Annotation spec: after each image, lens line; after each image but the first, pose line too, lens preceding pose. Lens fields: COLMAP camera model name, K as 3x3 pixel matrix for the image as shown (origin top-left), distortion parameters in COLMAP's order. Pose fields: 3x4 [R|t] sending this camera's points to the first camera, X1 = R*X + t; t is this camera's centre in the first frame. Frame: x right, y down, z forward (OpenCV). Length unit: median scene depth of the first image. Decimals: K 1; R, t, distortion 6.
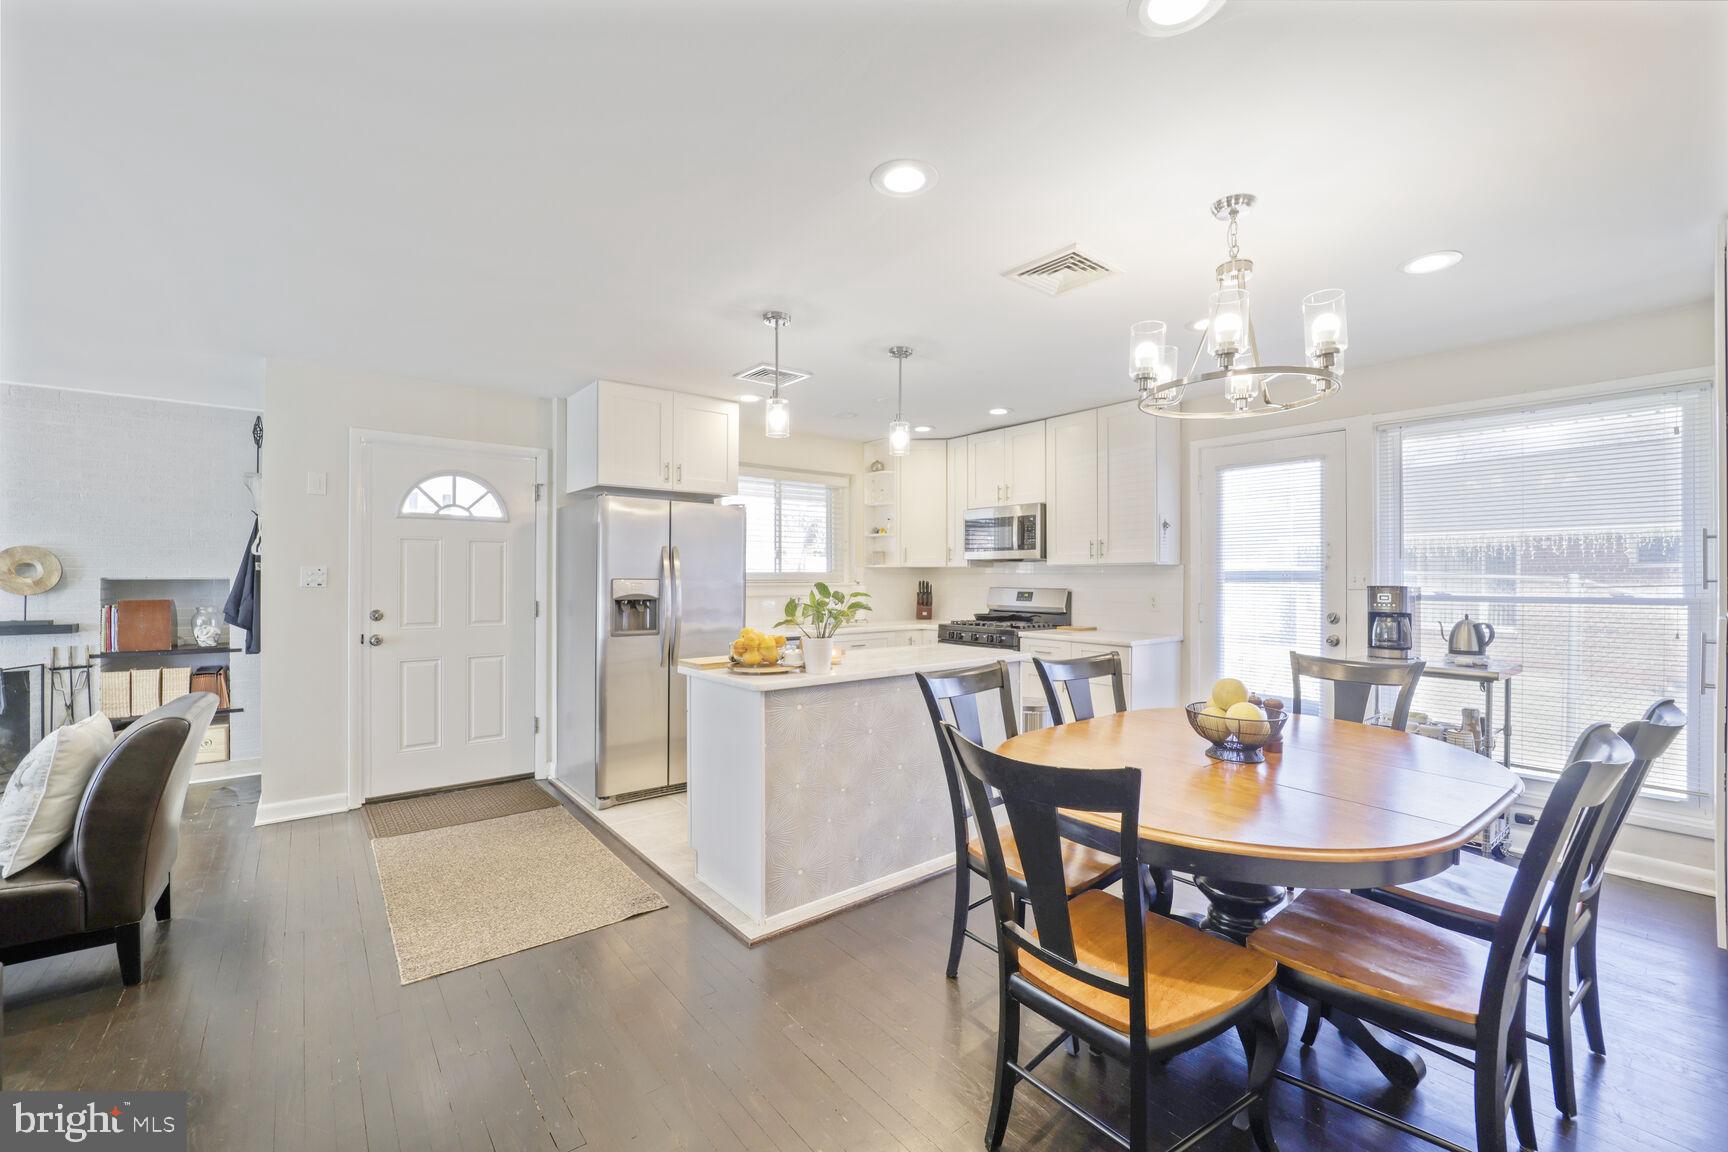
lens RADIAL K [[707.2, 0, 867.9], [0, 707.2, 574.1], [0, 0, 1]] dist [-0.019053, -0.000717]
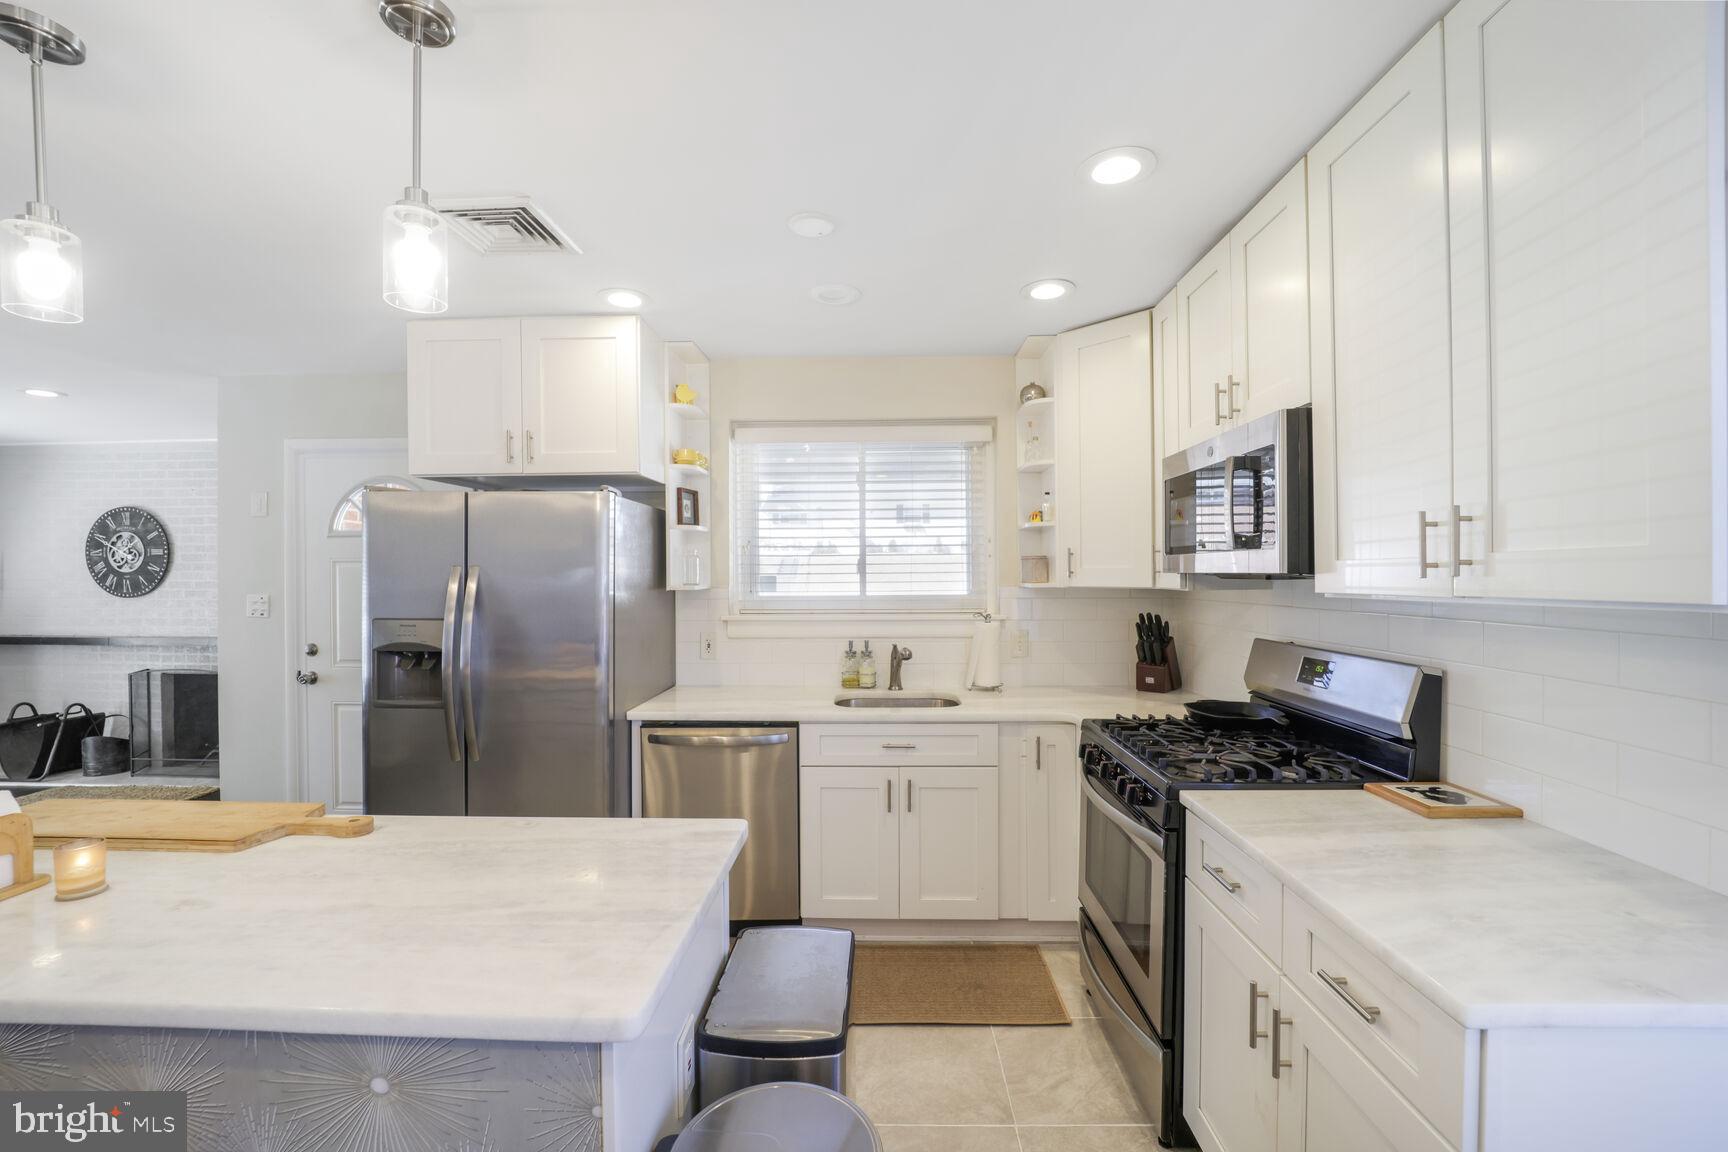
lens RADIAL K [[707.2, 0, 863.6], [0, 707.2, 582.2], [0, 0, 1]] dist [-0.019053, -0.000717]
pose [[0.755993, 0.000519, -0.654580, 0.376504], [0.007115, 0.999934, 0.009010, -0.027360], [0.654541, -0.011468, 0.755939, 0.749049]]
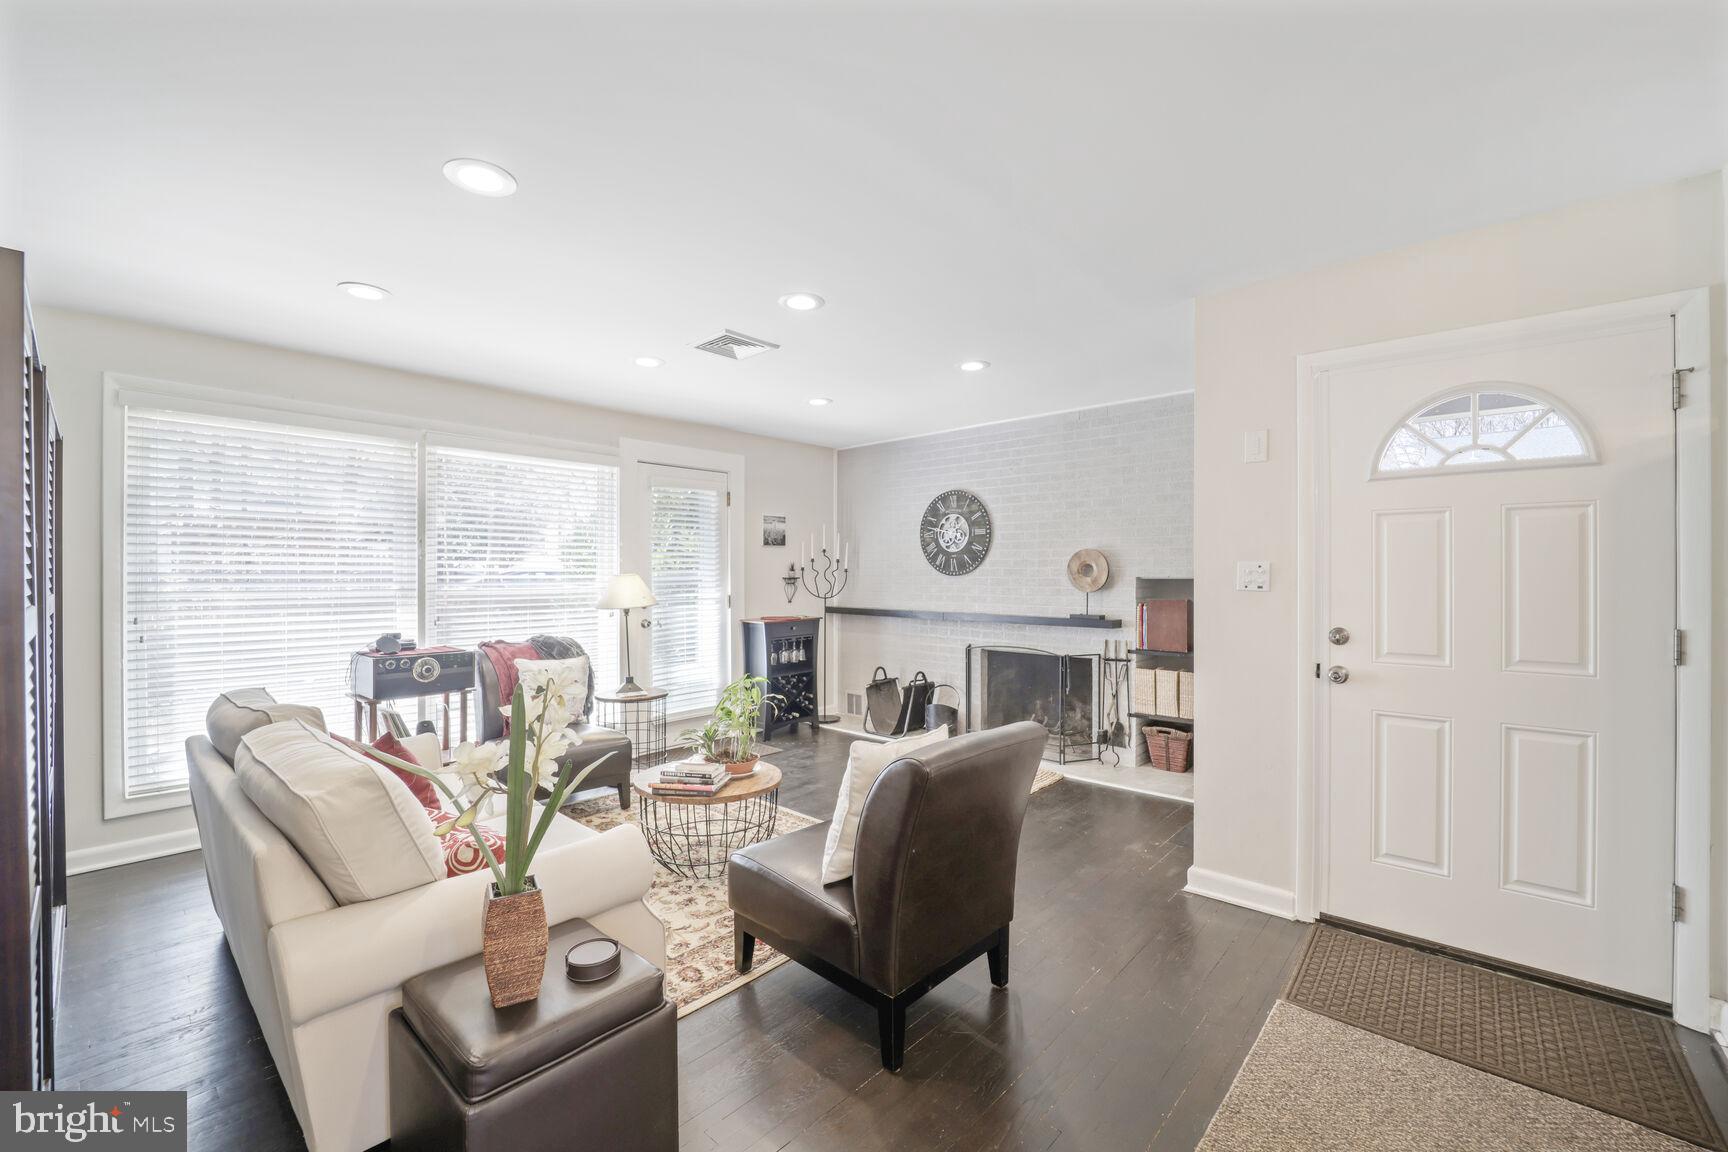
lens RADIAL K [[707.2, 0, 857.9], [0, 707.2, 571.7], [0, 0, 1]] dist [-0.019053, -0.000717]
pose [[0.150826, -0.006028, -0.988542, -0.122876], [0.006120, 0.999968, -0.005164, 0.000091], [0.988541, -0.005271, 0.150858, 0.439662]]
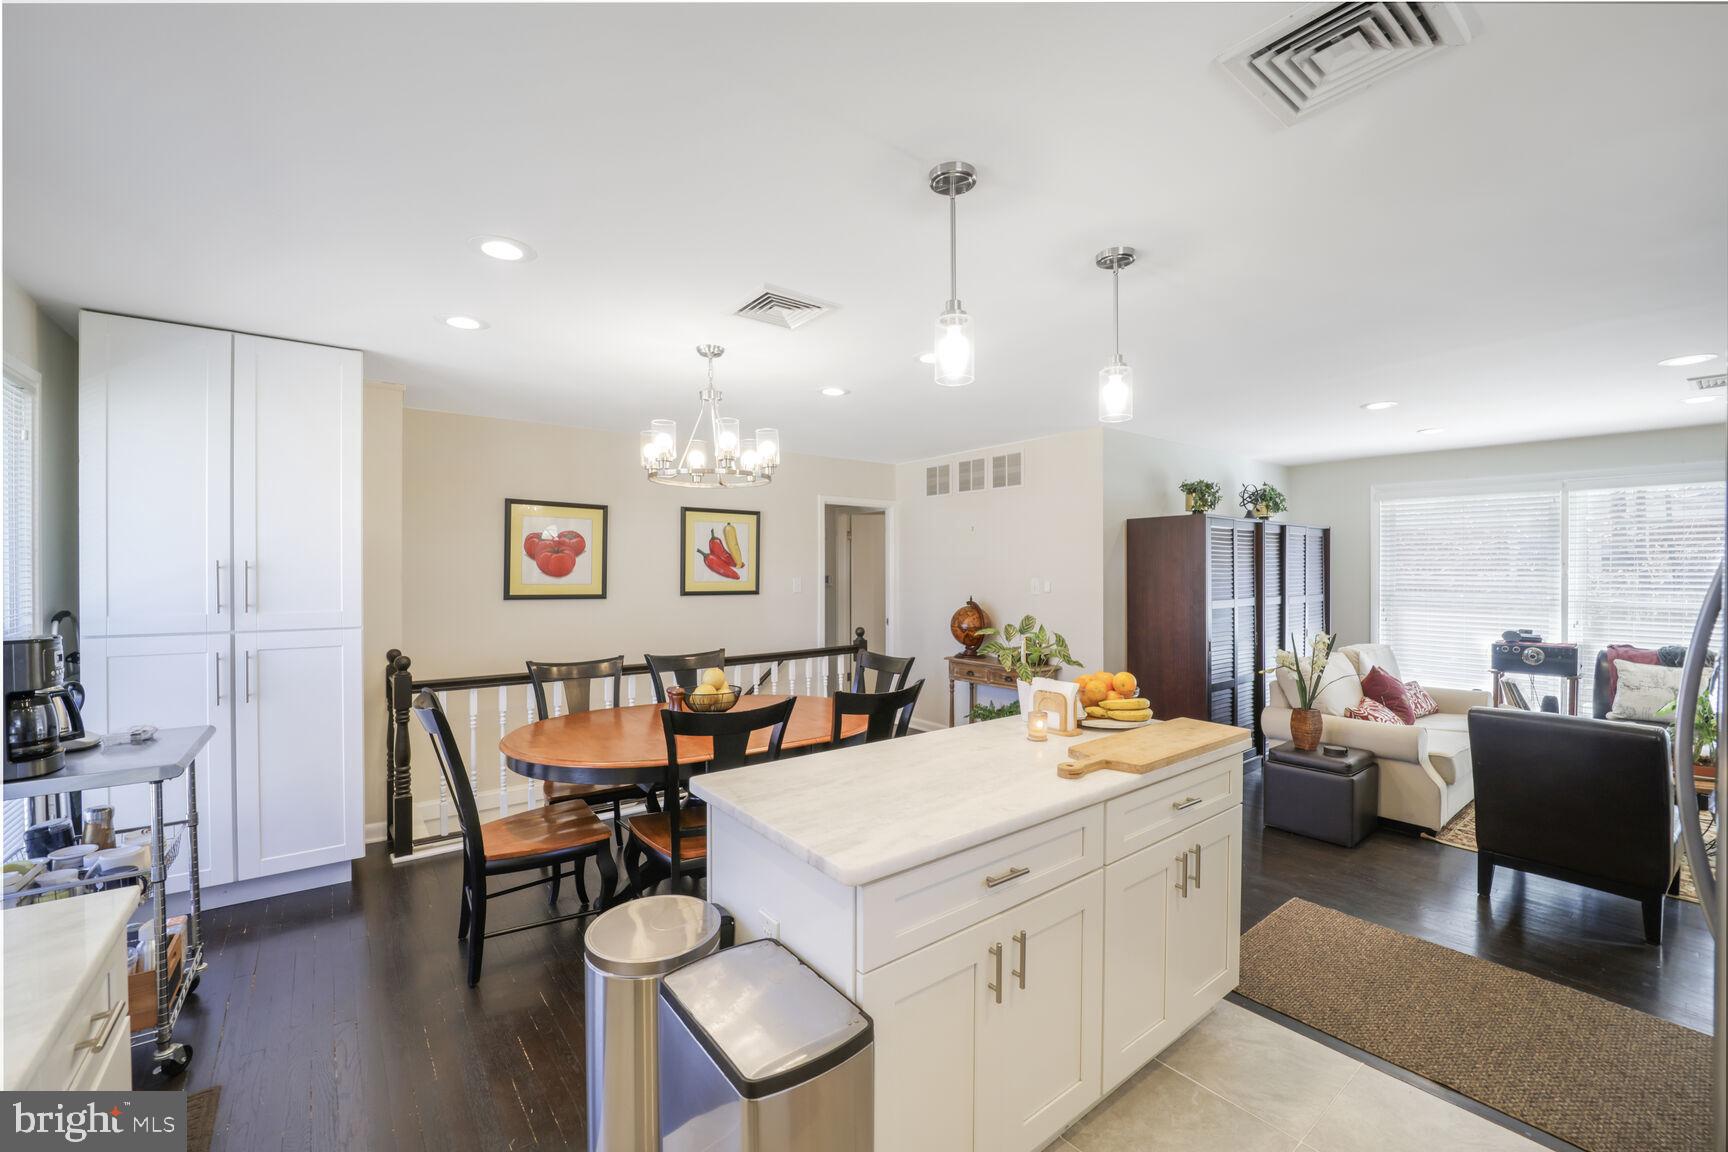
lens RADIAL K [[707.6, 0, 868.3], [0, 707.6, 579.3], [0, 0, 1]] dist [-0.013375, -0.000831]
pose [[-0.999823, -0.001613, 0.018760, 0.084212], [-0.001508, 0.999983, 0.005599, -0.025736], [-0.018769, 0.005569, -0.999808, 1.280621]]
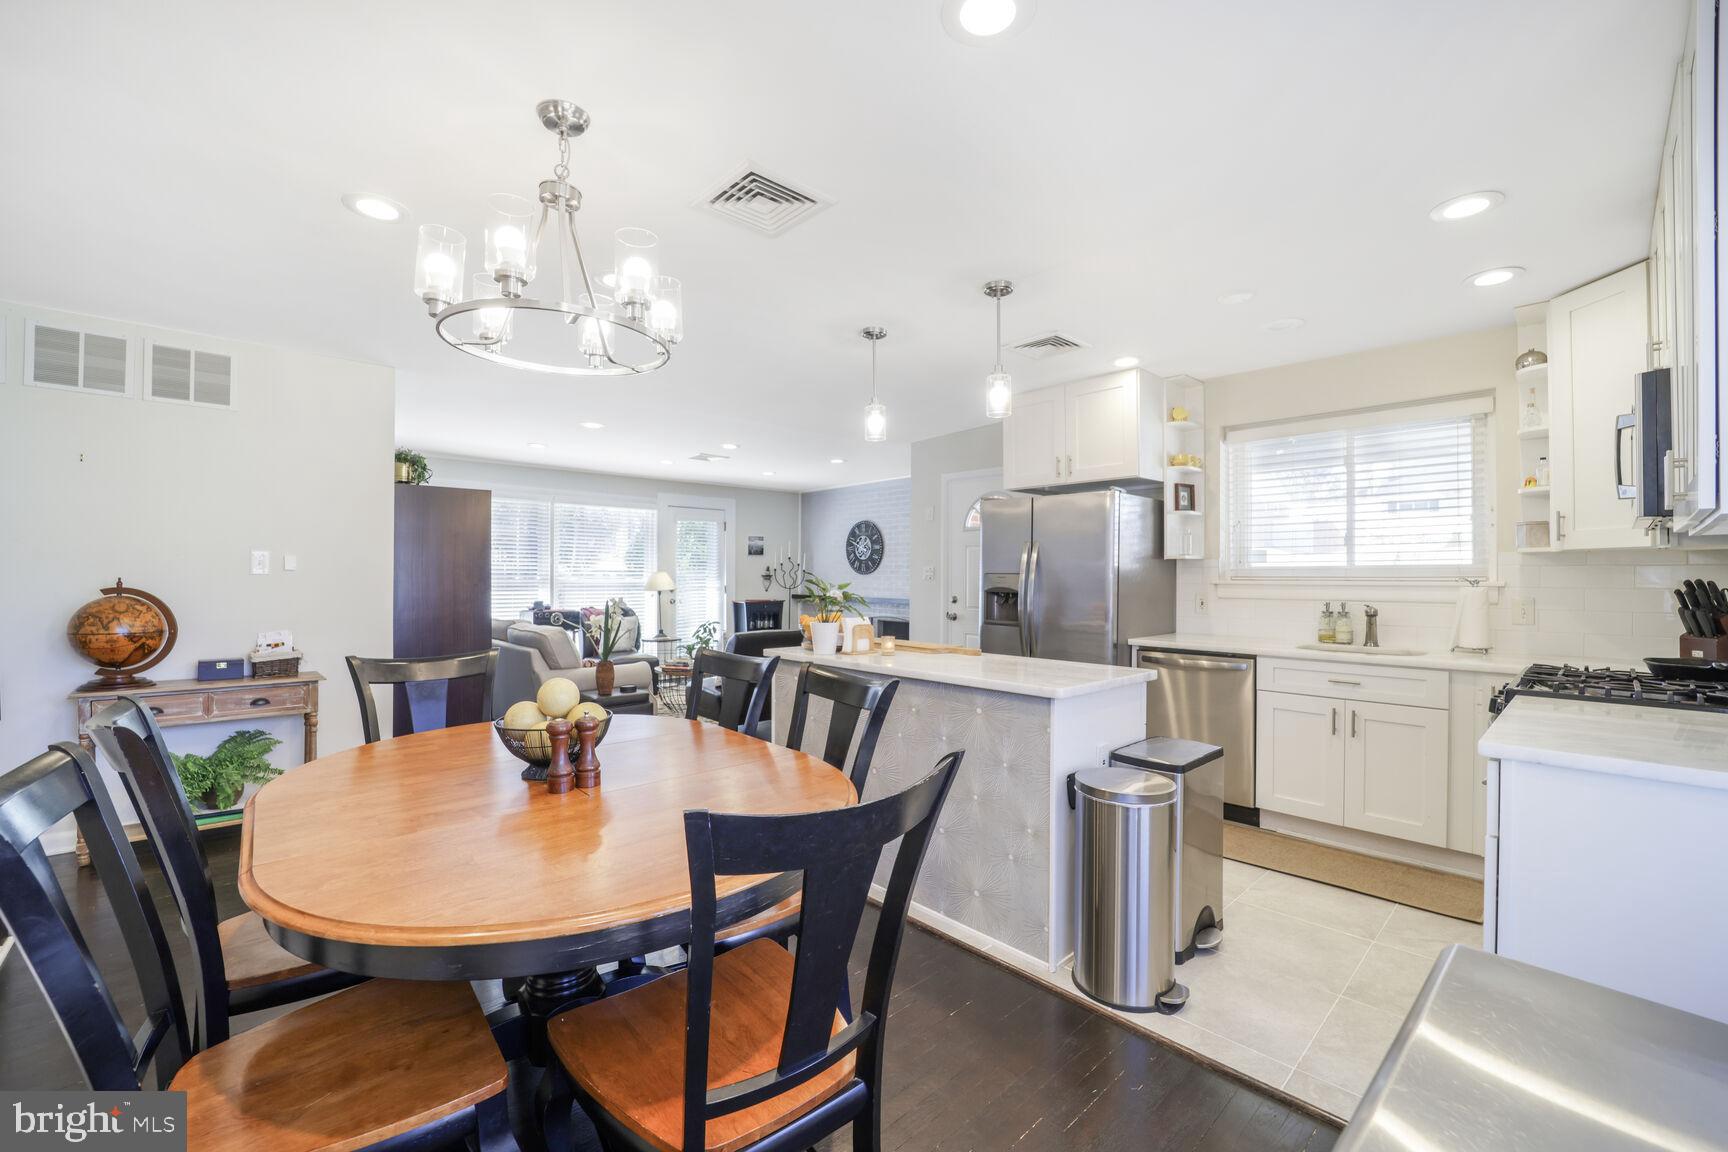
lens RADIAL K [[707.2, 0, 861.8], [0, 707.2, 577.0], [0, 0, 1]] dist [-0.019053, -0.000717]
pose [[0.067339, -0.001829, -0.997728, 0.712903], [-0.000347, 0.999998, -0.001856, 0.013587], [0.997730, 0.000471, 0.067338, 0.671881]]
